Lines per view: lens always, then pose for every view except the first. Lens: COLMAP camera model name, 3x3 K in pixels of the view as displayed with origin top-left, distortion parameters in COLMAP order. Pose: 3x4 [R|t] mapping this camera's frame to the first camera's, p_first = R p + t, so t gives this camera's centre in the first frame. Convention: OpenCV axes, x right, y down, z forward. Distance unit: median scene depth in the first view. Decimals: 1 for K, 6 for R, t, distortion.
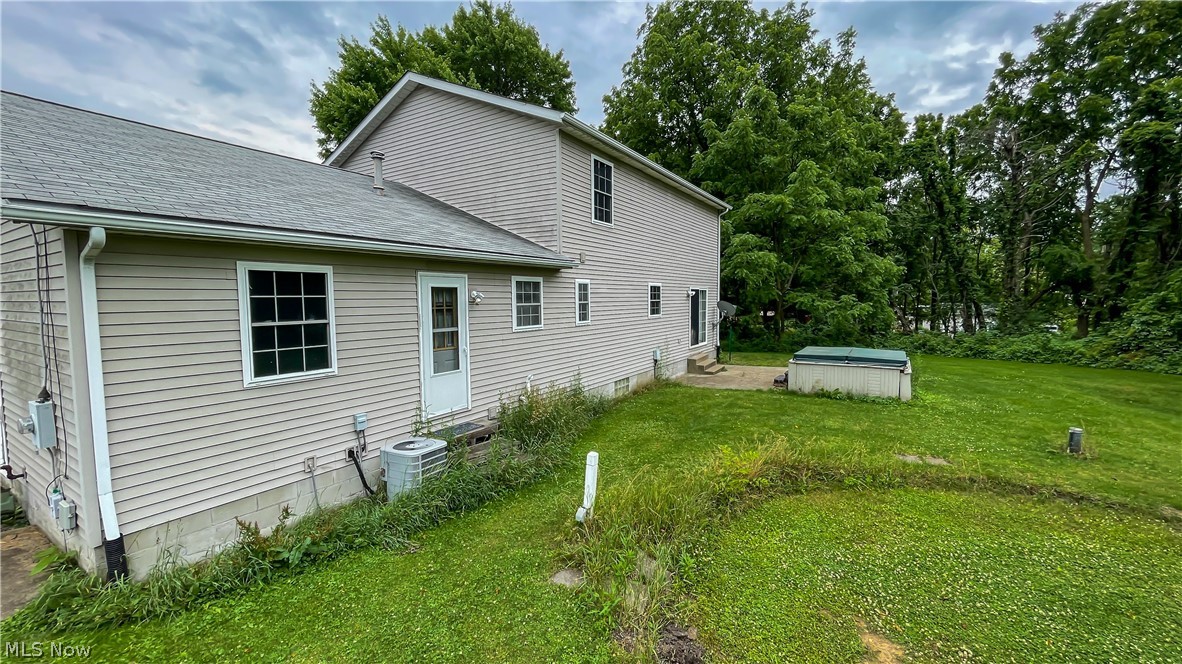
lens RADIAL K [[478.1, 0, 592.2], [0, 478.1, 330.9], [0, 0, 1]] dist [-0.006315, 0.000620]
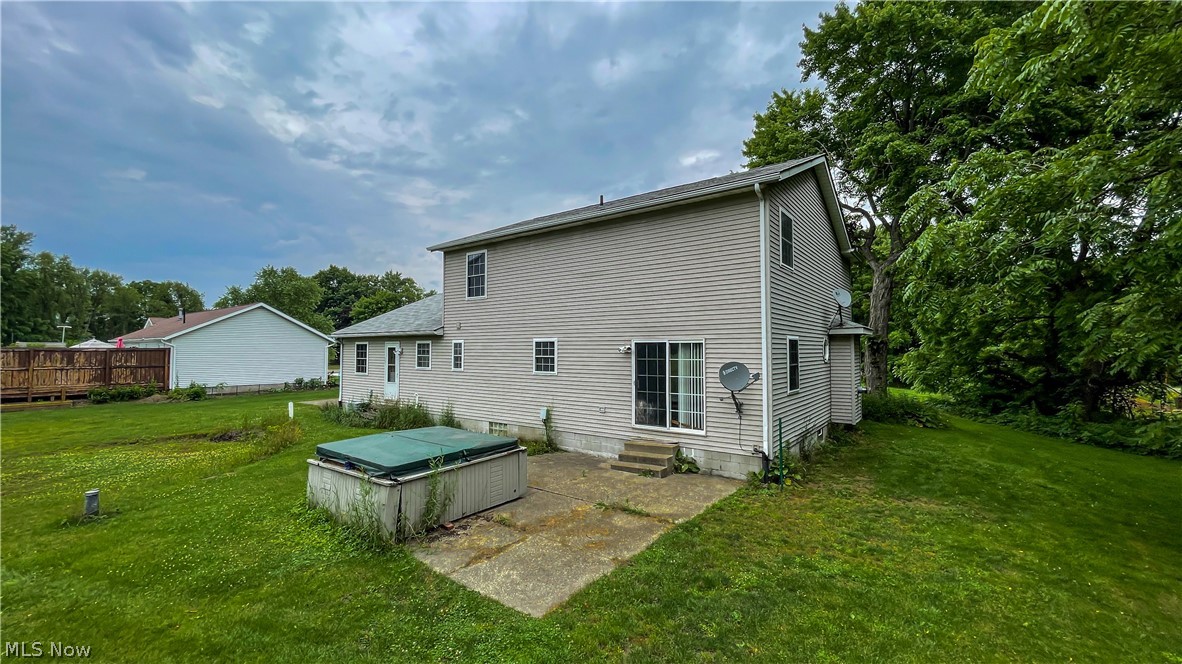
lens RADIAL K [[478.1, 0, 590.4], [0, 478.1, 326.1], [0, 0, 1]] dist [-0.006315, 0.000620]
pose [[-0.092223, -0.038832, -0.994981, 1.440965], [-0.067064, 0.997213, -0.032703, -0.132472], [0.993477, 0.063712, -0.094570, 1.573500]]
